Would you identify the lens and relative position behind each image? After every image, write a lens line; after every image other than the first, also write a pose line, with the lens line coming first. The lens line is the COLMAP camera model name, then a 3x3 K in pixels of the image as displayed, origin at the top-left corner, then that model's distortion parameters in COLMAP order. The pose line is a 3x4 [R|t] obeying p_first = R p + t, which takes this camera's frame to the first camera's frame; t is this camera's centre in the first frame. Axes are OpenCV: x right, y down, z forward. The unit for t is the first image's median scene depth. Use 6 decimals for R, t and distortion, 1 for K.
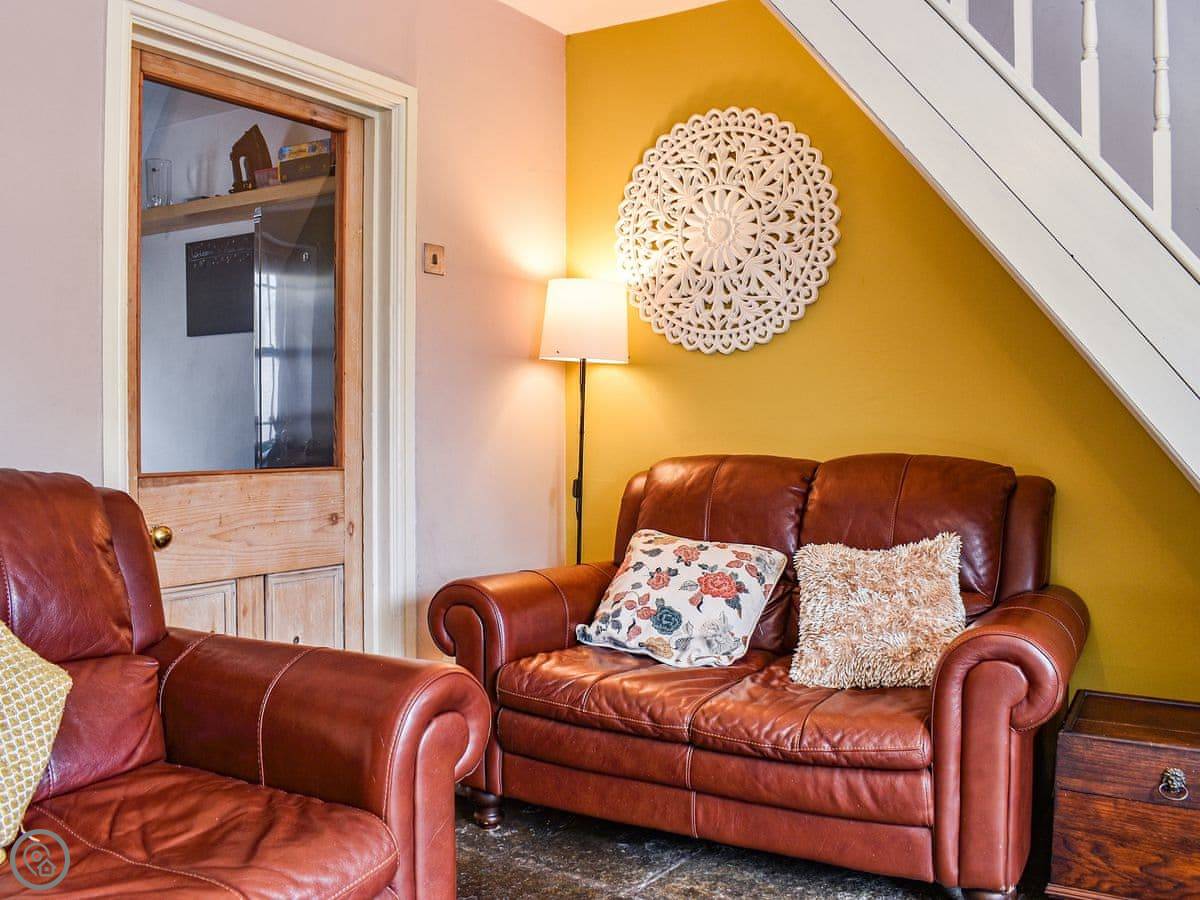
lens RADIAL K [[1041.5, 0, 600.0], [0, 1041.5, 450.0], [0, 0, 1]] dist [-0.041255, 0.004938]
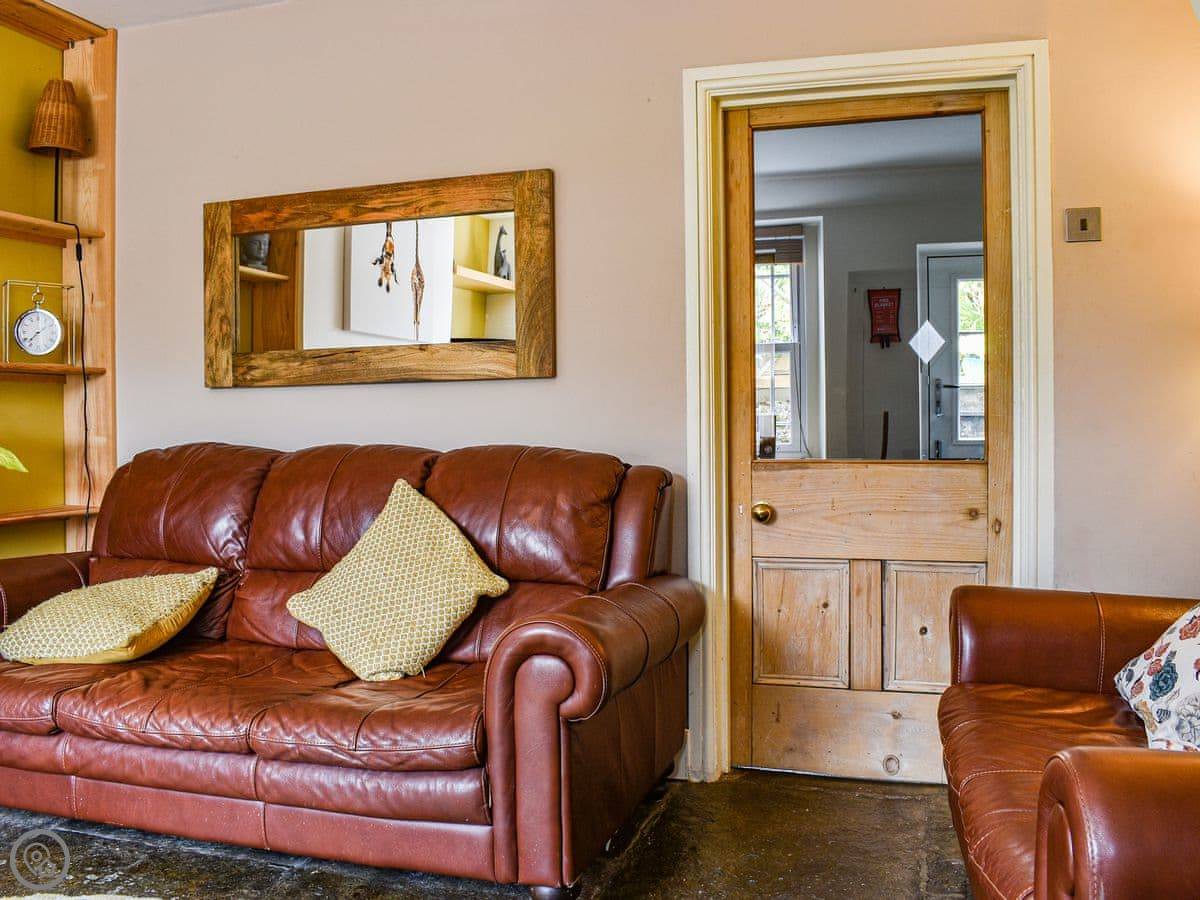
lens RADIAL K [[1051.2, 0, 600.0], [0, 1051.2, 450.0], [0, 0, 1]] dist [-0.091170, 0.003182]
pose [[0.325515, 0.016662, -0.945390, 0.585419], [-0.014854, 0.999811, 0.012506, -0.000375], [0.945420, 0.009972, 0.325701, 0.386021]]
